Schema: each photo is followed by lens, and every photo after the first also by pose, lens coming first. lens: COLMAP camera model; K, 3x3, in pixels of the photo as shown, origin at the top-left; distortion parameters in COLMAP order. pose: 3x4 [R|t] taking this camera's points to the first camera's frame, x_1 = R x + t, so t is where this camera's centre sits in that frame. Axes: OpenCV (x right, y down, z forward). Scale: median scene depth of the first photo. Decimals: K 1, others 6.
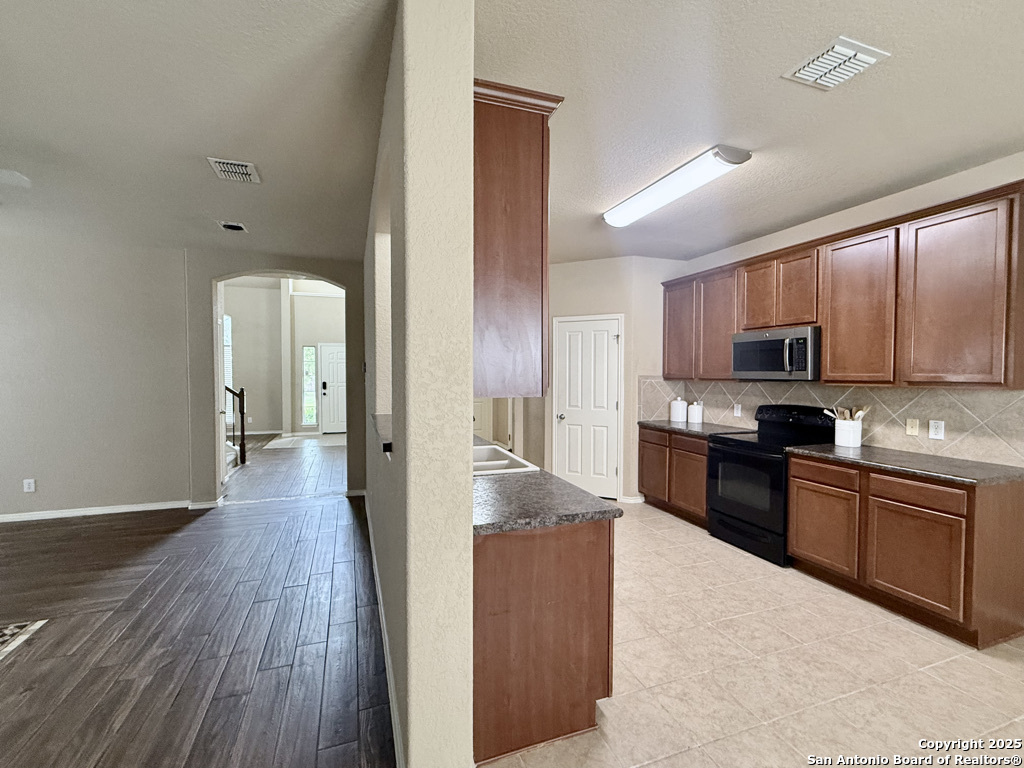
lens RADIAL K [[453.6, 0, 512.0], [0, 453.6, 384.0], [0, 0, 1]] dist [-0.000715, 0.000152]
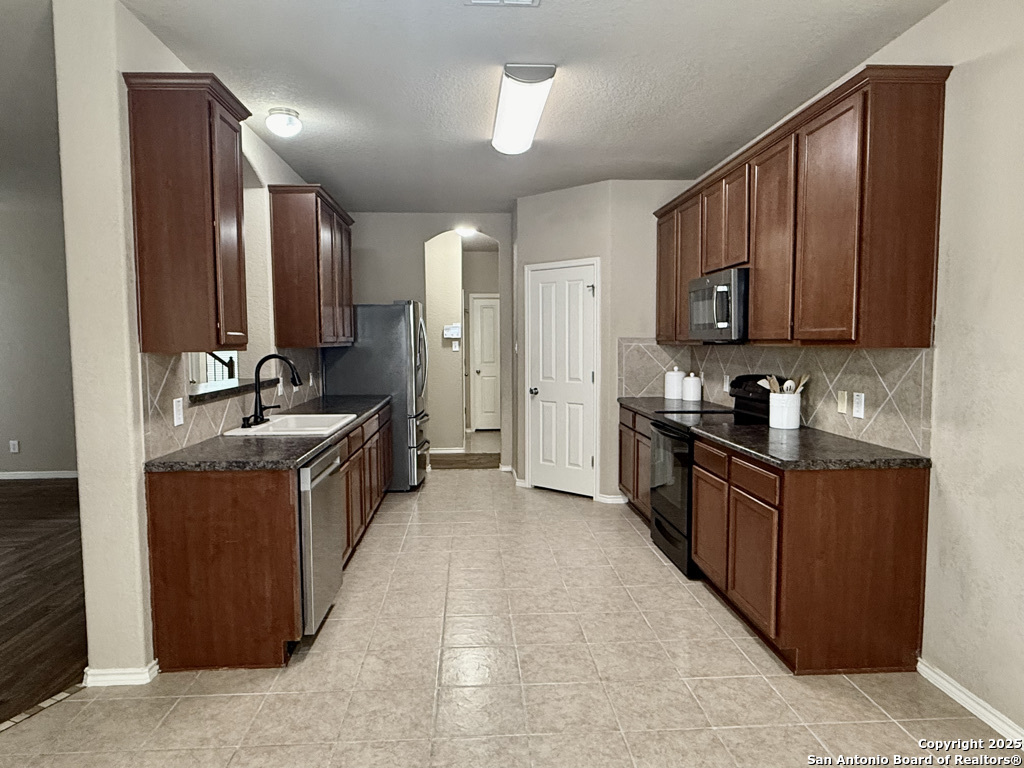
lens RADIAL K [[646.3, 0, 505.3], [0, 646.3, 384.2], [0, 0, 1]] dist [-0.000999, 0.000134]
pose [[0.958838, 0.012138, -0.283696, 0.489308], [-0.000287, 0.999127, 0.041777, 0.016817], [0.283955, -0.039976, 0.958004, -0.119944]]
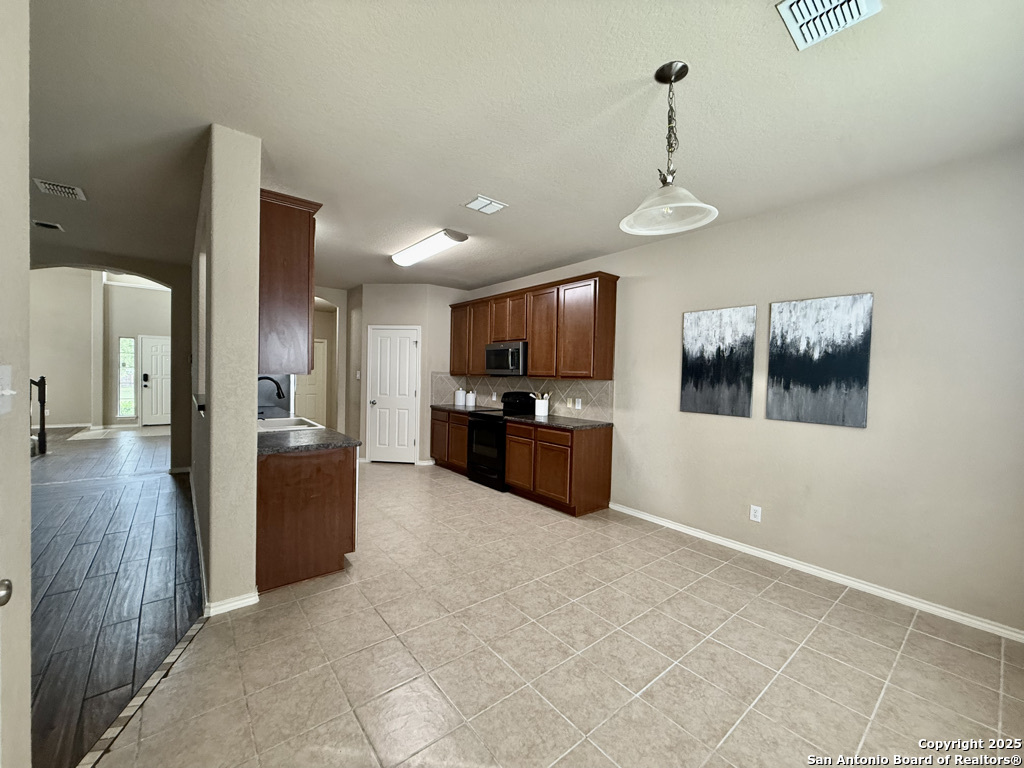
lens RADIAL K [[408.8, 0, 509.4], [0, 408.8, 384.3], [0, 0, 1]] dist [0.000591, 0.000074]
pose [[0.943505, 0.013704, 0.331075, 0.112784], [-0.013539, 0.999904, -0.002806, 0.023889], [-0.331081, -0.001835, 0.943600, -0.292384]]
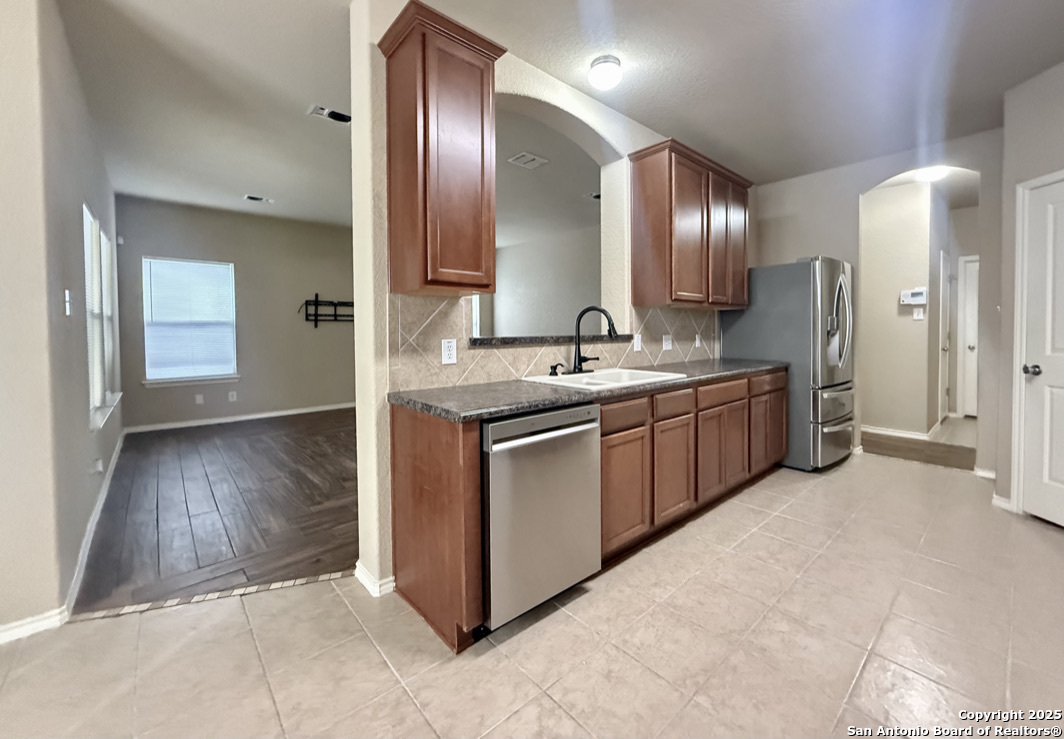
lens RADIAL K [[427.7, 0, 533.3], [0, 427.7, 337.3], [0, 0, 1]] dist [0.000274, -0.000066]
pose [[0.369090, 0.015634, -0.929262, 0.456199], [-0.019376, 0.999771, 0.009124, 0.053066], [0.929192, 0.014638, 0.369308, 0.363811]]
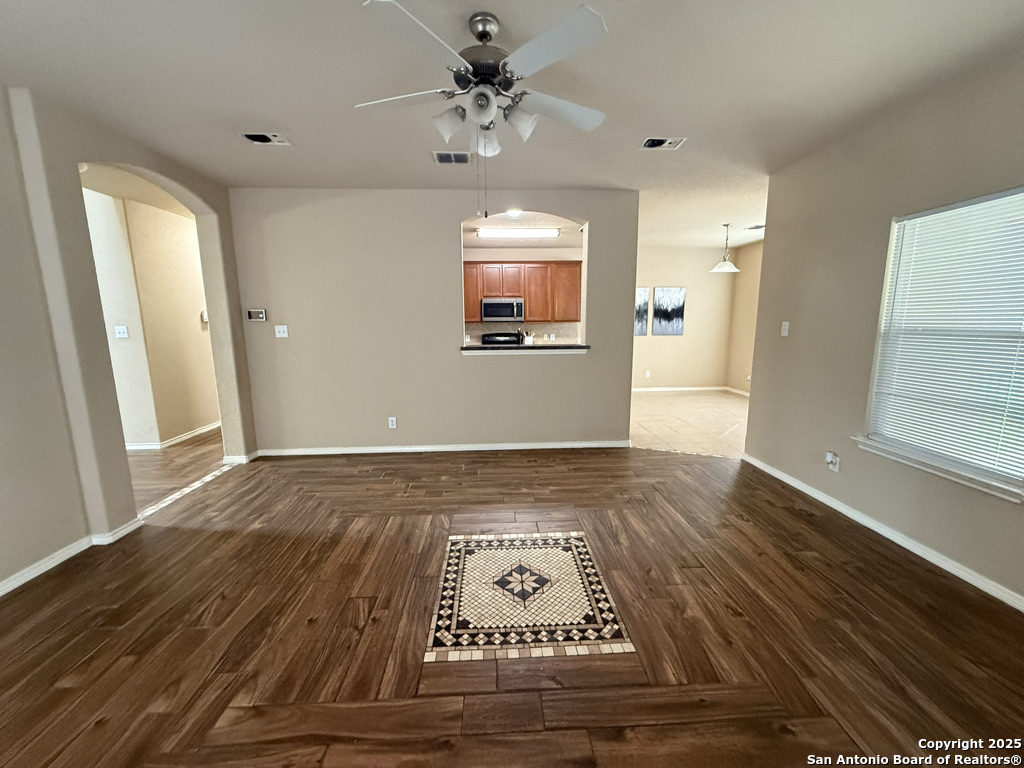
lens RADIAL K [[408.8, 0, 509.4], [0, 408.8, 384.3], [0, 0, 1]] dist [0.000591, 0.000074]
pose [[0.292094, -0.156816, 0.943446, -1.200948], [0.035569, 0.987565, 0.153137, -0.008989], [-0.955728, -0.011173, 0.294040, 0.349881]]
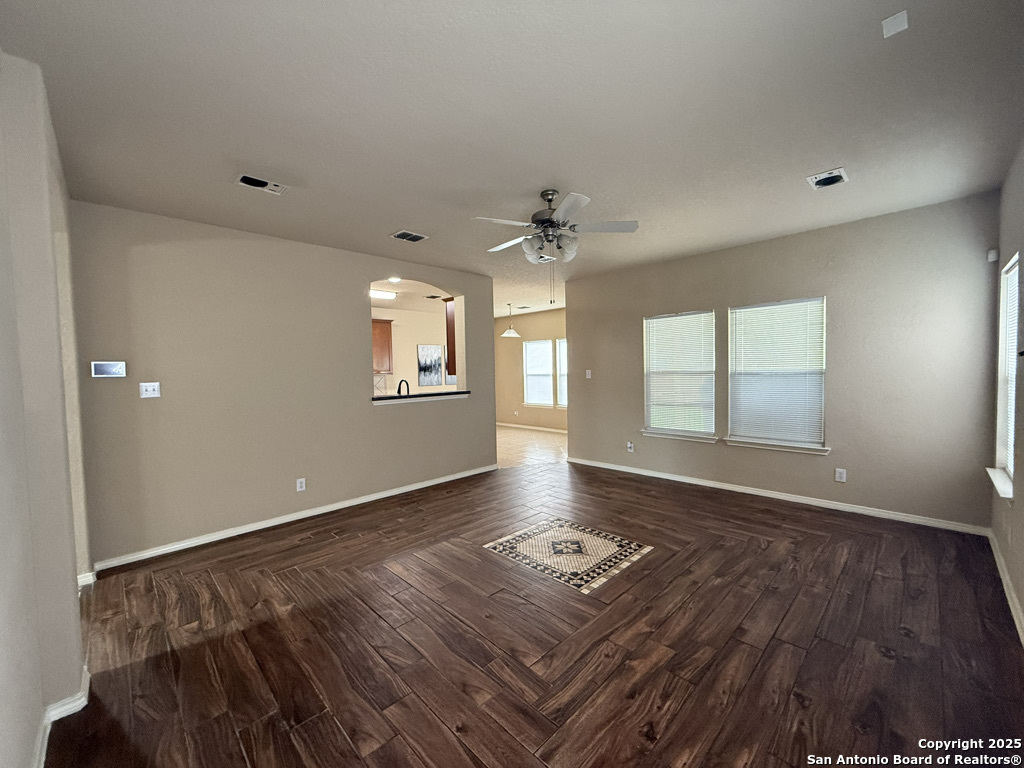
lens RADIAL K [[408.8, 0, 509.4], [0, 408.8, 384.3], [0, 0, 1]] dist [0.000591, 0.000074]
pose [[-0.415874, -0.027417, 0.909009, -1.381477], [0.046877, 0.997570, 0.051535, -0.022561], [-0.908213, 0.064043, -0.413578, 0.893445]]
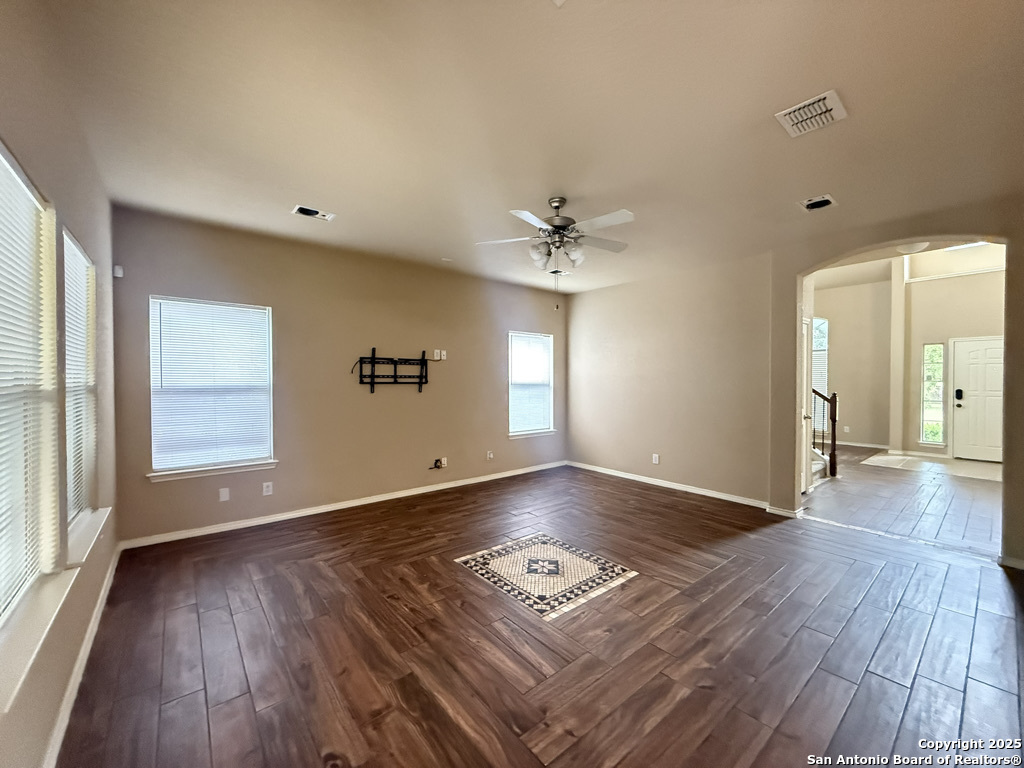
lens RADIAL K [[408.8, 0, 509.4], [0, 408.8, 384.3], [0, 0, 1]] dist [0.000591, 0.000074]
pose [[0.337201, 0.010360, -0.941376, -0.071120], [-0.026507, 0.999647, 0.001506, 0.013216], [0.941059, 0.024445, 0.337357, 0.183507]]
